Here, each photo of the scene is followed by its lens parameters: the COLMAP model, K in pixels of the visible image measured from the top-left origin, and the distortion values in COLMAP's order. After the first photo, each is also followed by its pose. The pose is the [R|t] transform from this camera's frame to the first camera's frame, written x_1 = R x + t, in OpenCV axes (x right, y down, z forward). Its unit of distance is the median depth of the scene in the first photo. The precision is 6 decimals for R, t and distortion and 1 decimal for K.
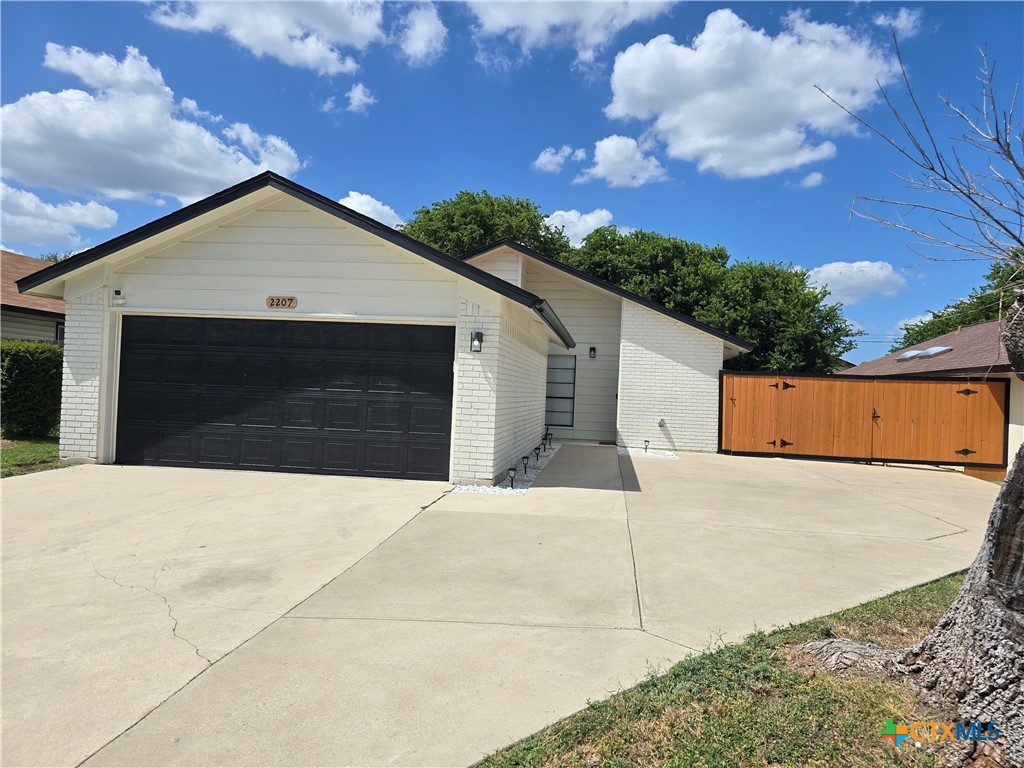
lens RADIAL K [[698.3, 0, 505.8], [0, 698.3, 382.8], [0, 0, 1]] dist [0.072983, -0.075417]
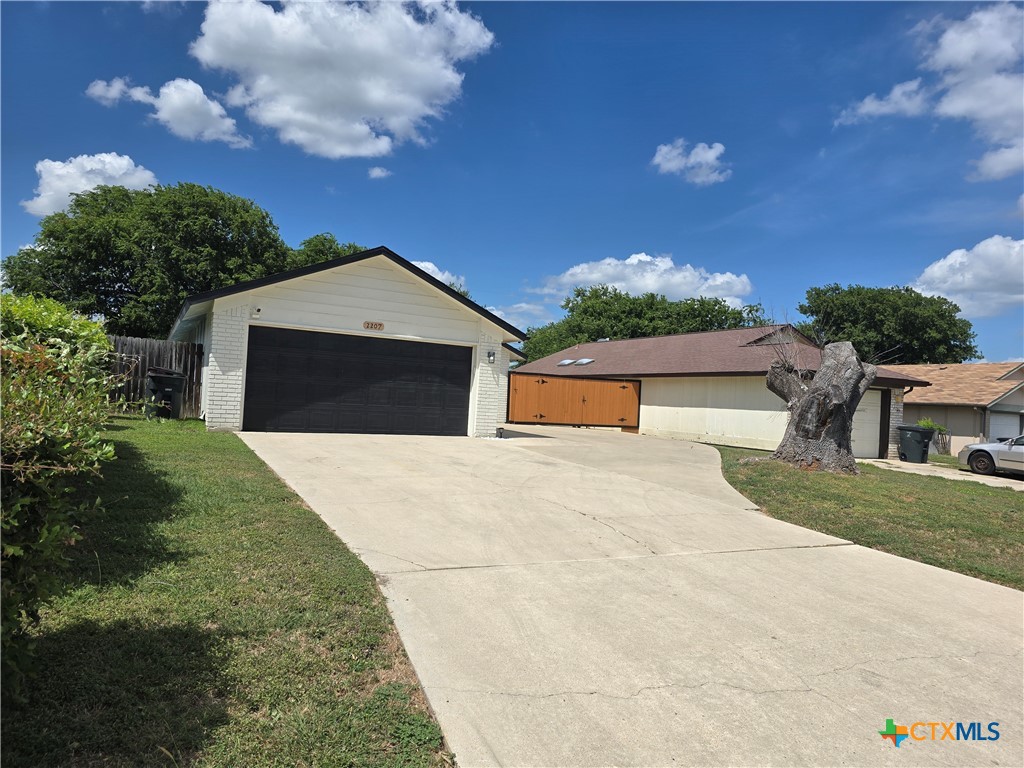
lens RADIAL K [[694.4, 0, 512.0], [0, 694.4, 384.0], [0, 0, 1]] dist [0.078288, -0.072435]
pose [[0.810359, 0.018139, 0.585652, -0.611069], [-0.031698, 0.999414, 0.012906, -0.009040], [-0.585075, -0.029022, 0.810460, -0.279831]]
